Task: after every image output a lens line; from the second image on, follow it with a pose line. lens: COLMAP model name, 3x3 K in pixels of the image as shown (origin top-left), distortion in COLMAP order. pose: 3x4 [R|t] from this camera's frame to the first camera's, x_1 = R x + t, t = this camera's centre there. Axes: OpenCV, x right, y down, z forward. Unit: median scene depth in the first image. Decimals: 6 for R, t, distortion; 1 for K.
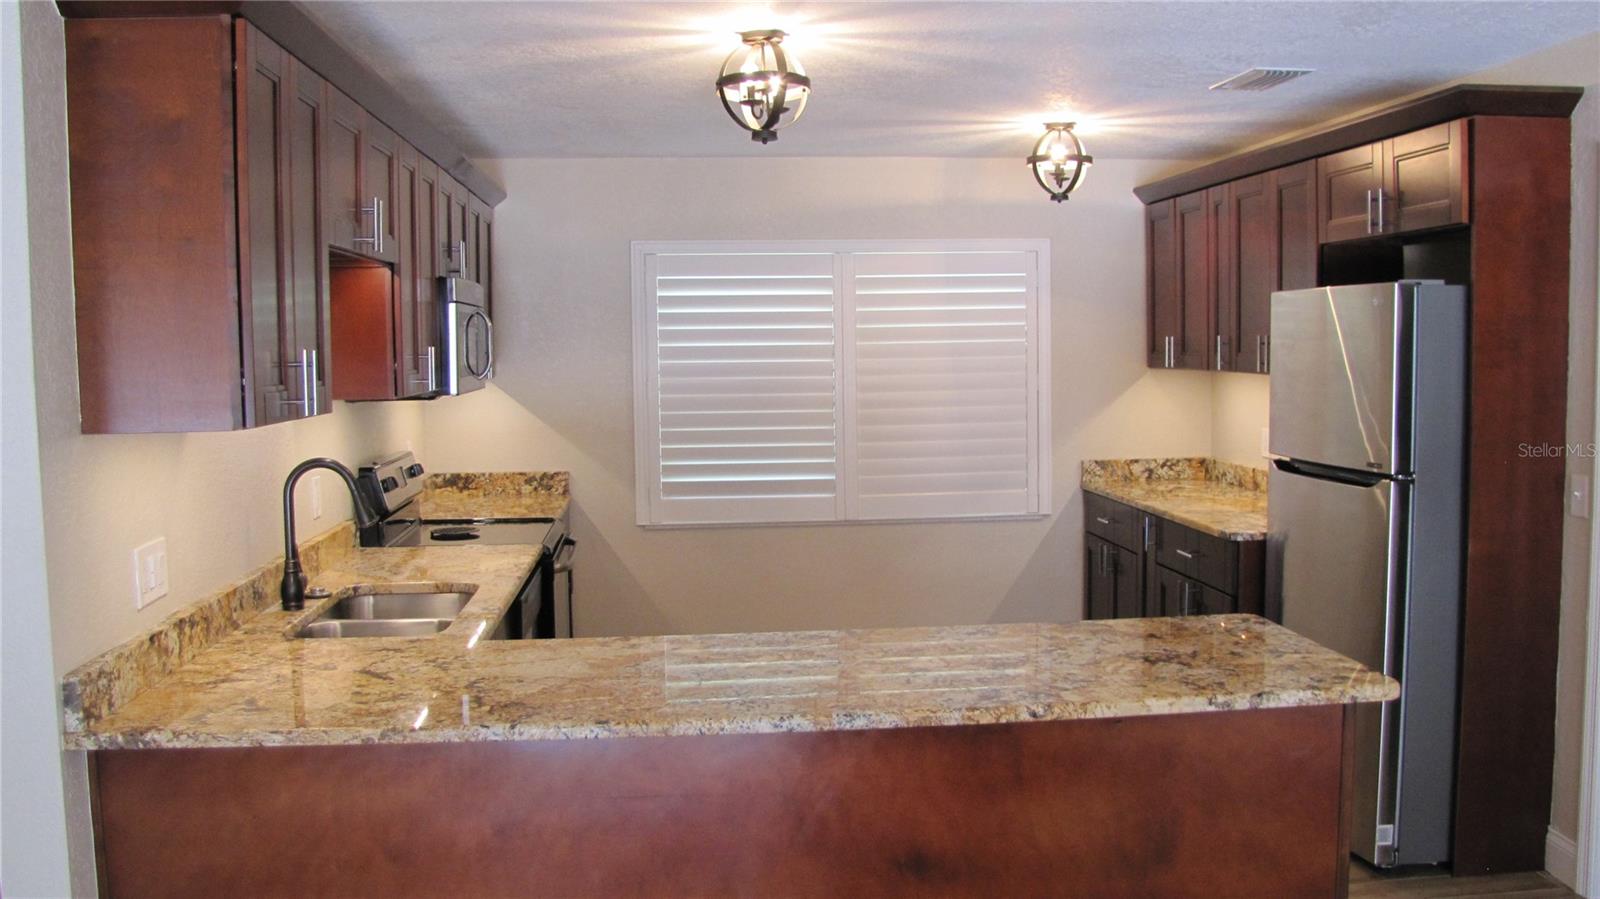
lens RADIAL K [[1402.7, 0, 800.0], [0, 1402.7, 449.5], [0, 0, 1]] dist [-0.186726, 0.173667]
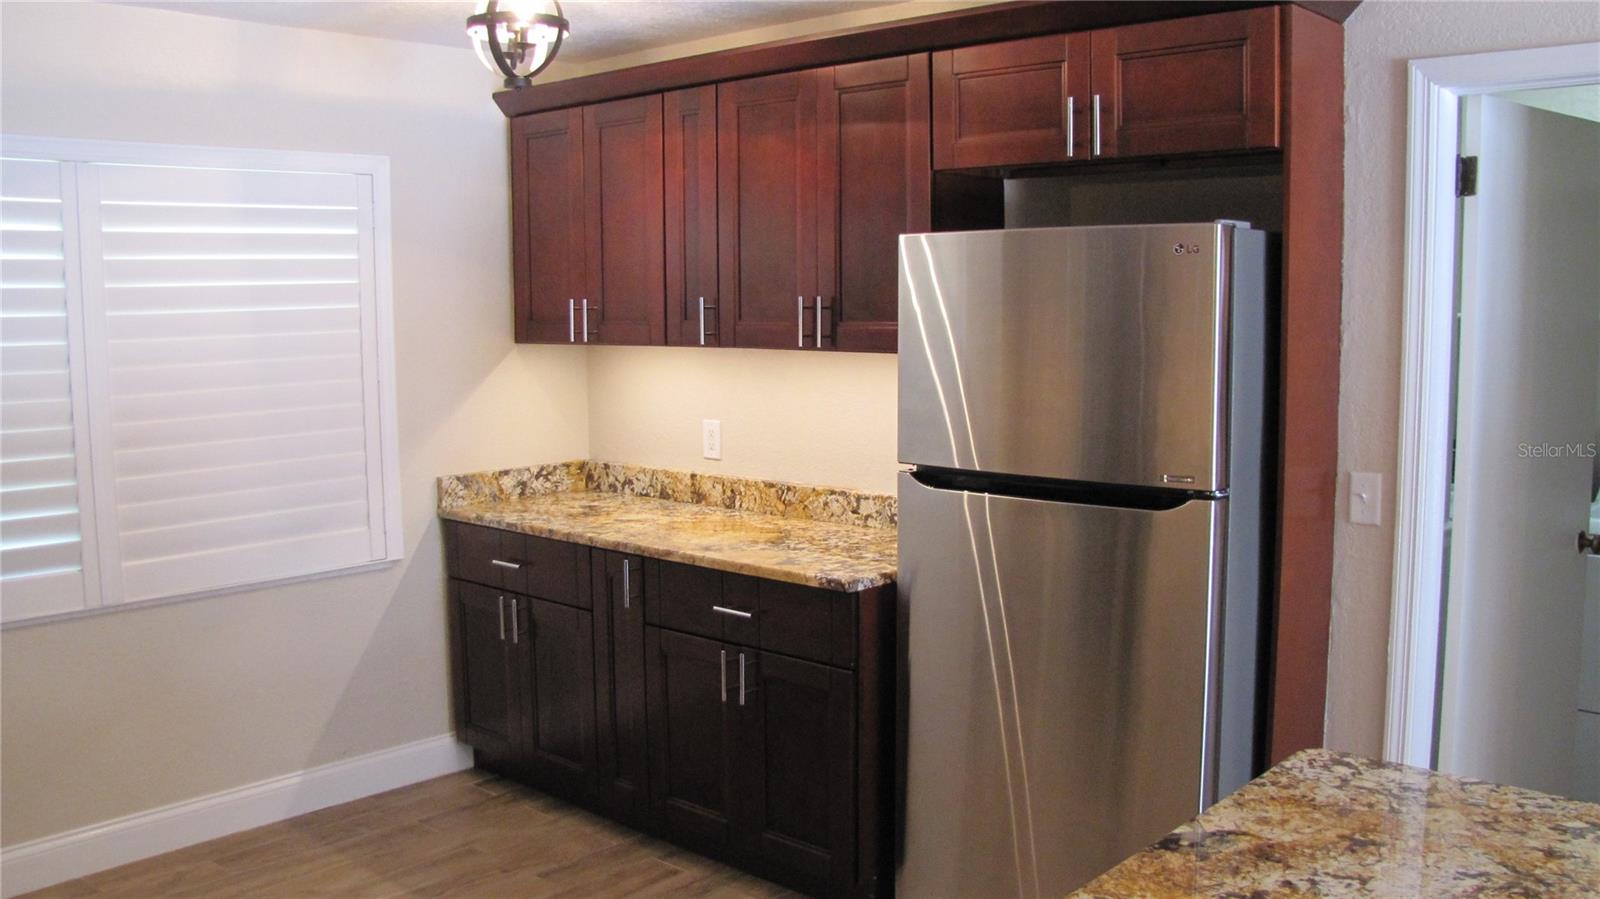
lens RADIAL K [[1402.7, 0, 800.0], [0, 1402.7, 449.5], [0, 0, 1]] dist [-0.186726, 0.173667]
pose [[0.741761, -0.065181, 0.667490, -0.128508], [0.049124, 0.997873, 0.042853, -0.027590], [-0.668863, 0.001004, 0.743385, 0.367128]]
